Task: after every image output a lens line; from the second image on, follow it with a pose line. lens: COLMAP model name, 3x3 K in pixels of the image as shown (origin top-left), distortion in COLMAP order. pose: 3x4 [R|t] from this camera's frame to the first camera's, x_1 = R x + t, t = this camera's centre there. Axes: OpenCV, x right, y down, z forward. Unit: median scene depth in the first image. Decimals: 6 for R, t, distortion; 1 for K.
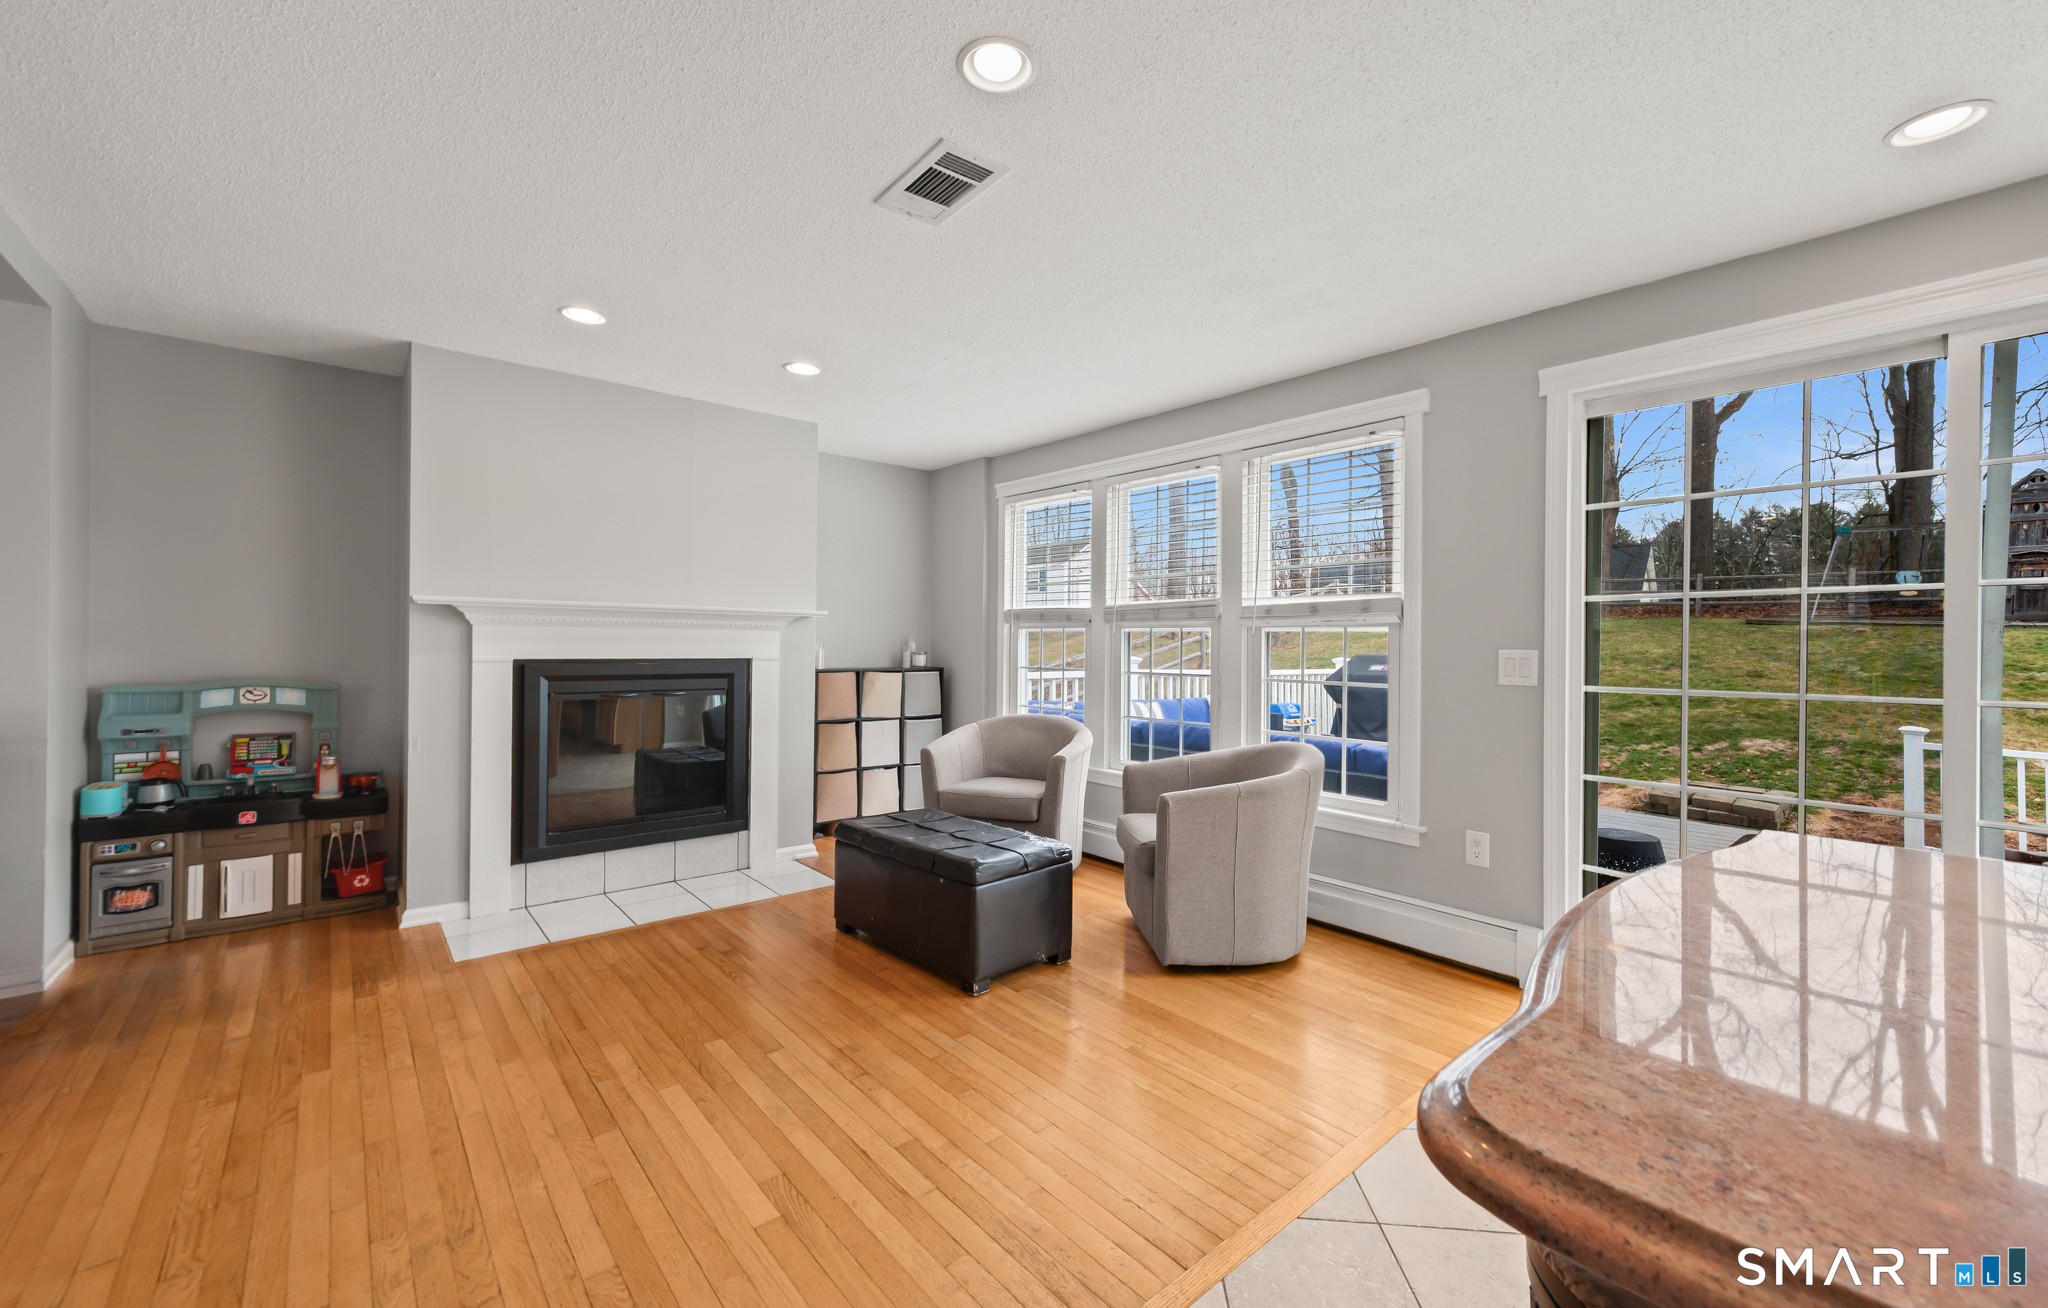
lens RADIAL K [[801.9, 0, 1056.9], [0, 801.9, 643.8], [0, 0, 1]] dist [0.006941, -0.000189]
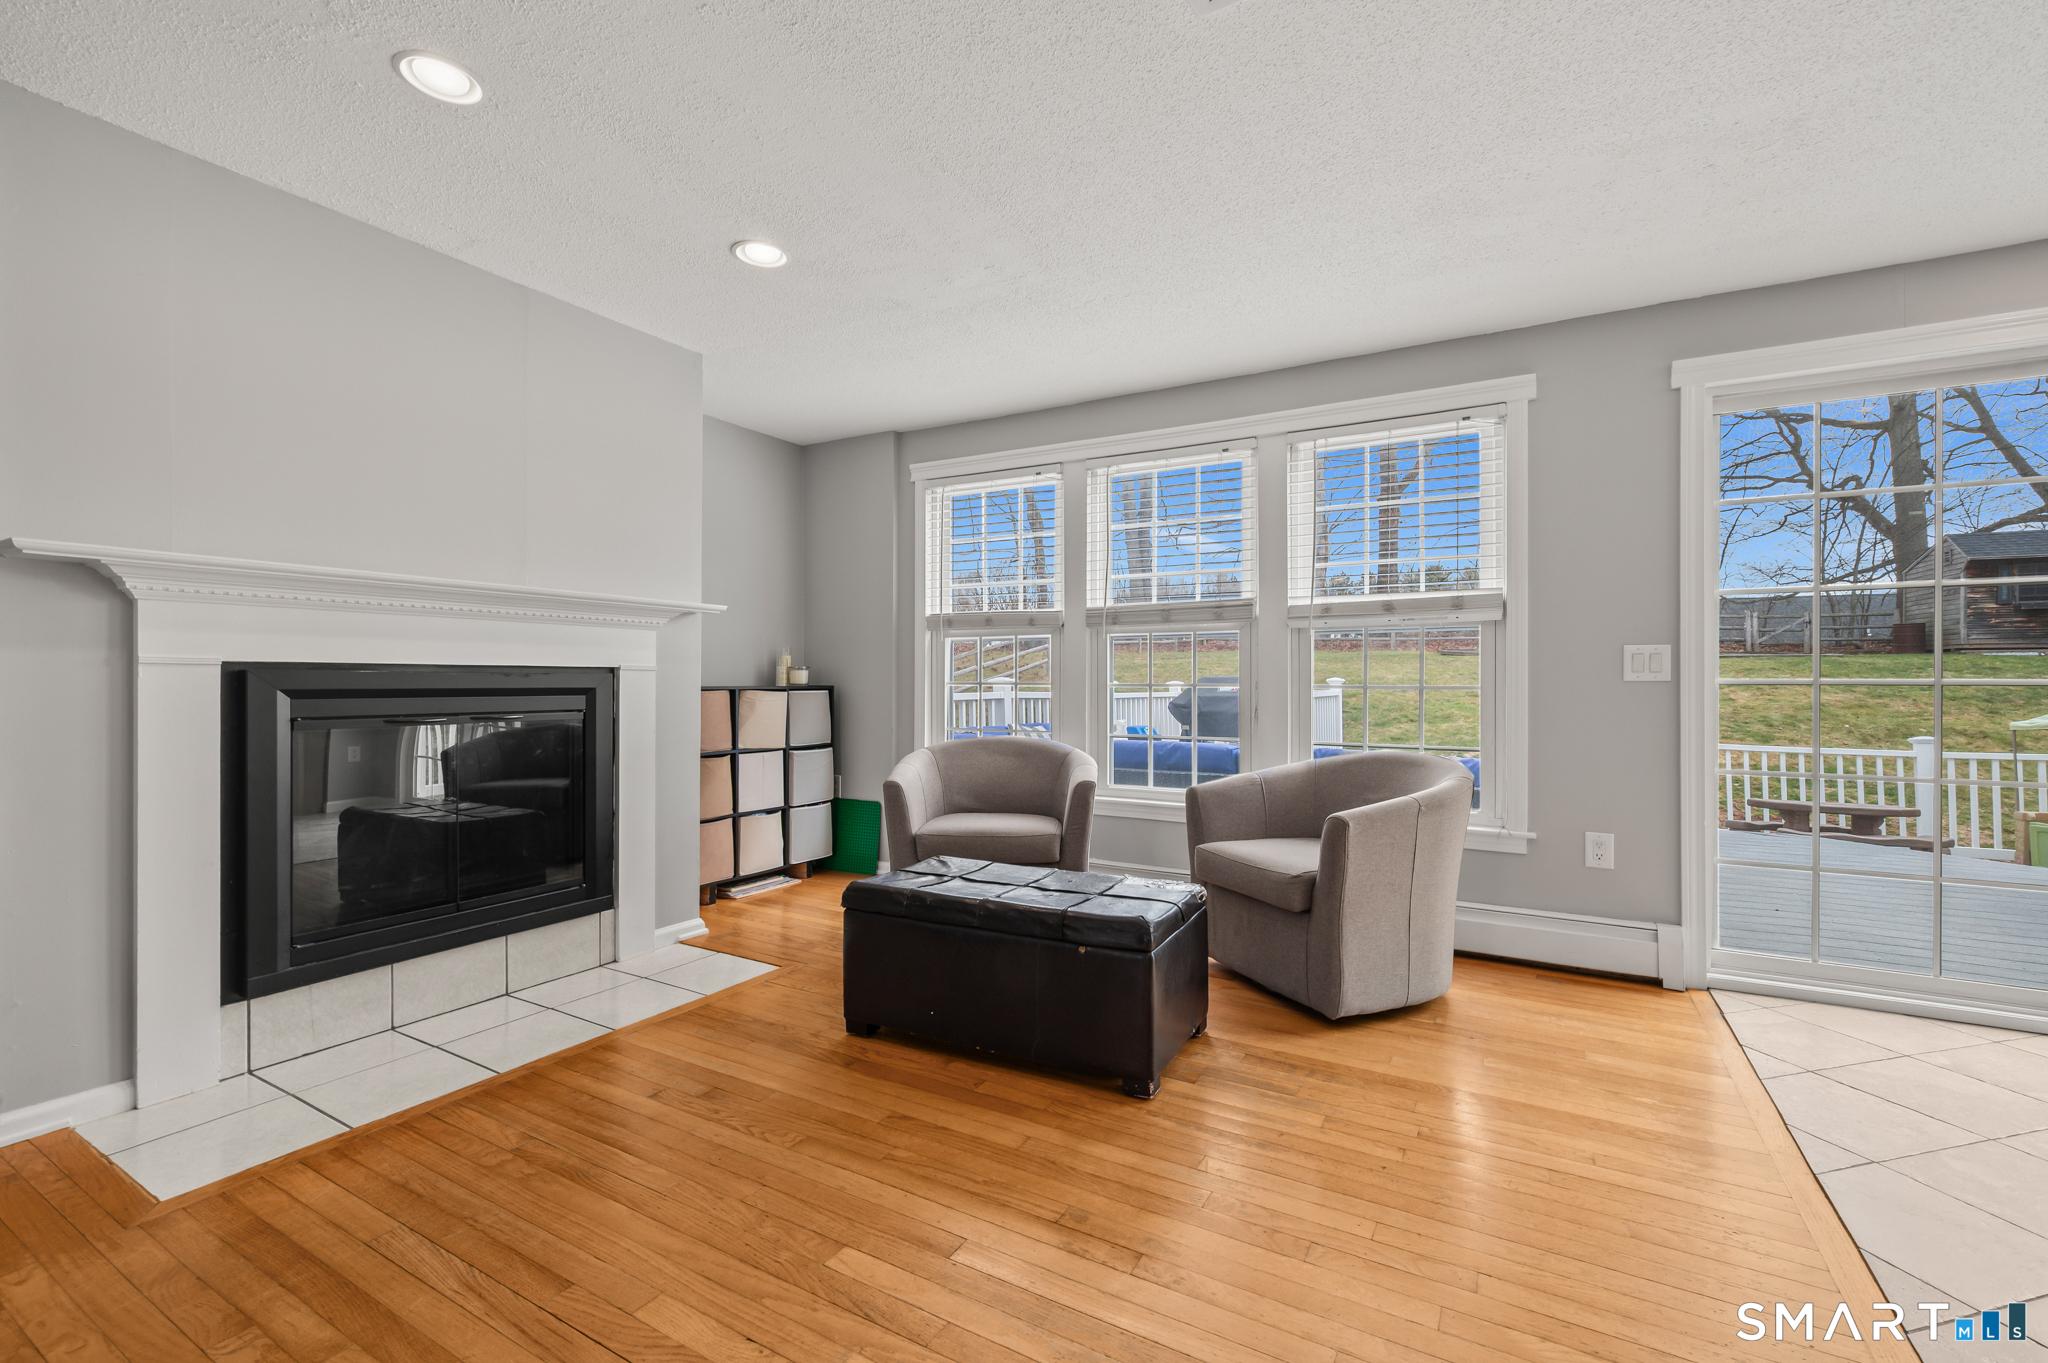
lens RADIAL K [[800.6, 0, 1077.2], [0, 800.6, 679.6], [0, 0, 1]] dist [0.002041, 0.000334]
pose [[0.937346, -0.002392, 0.348392, -0.317877], [0.001092, 0.999992, 0.003928, 0.034251], [-0.348399, -0.003301, 0.937341, 0.244463]]
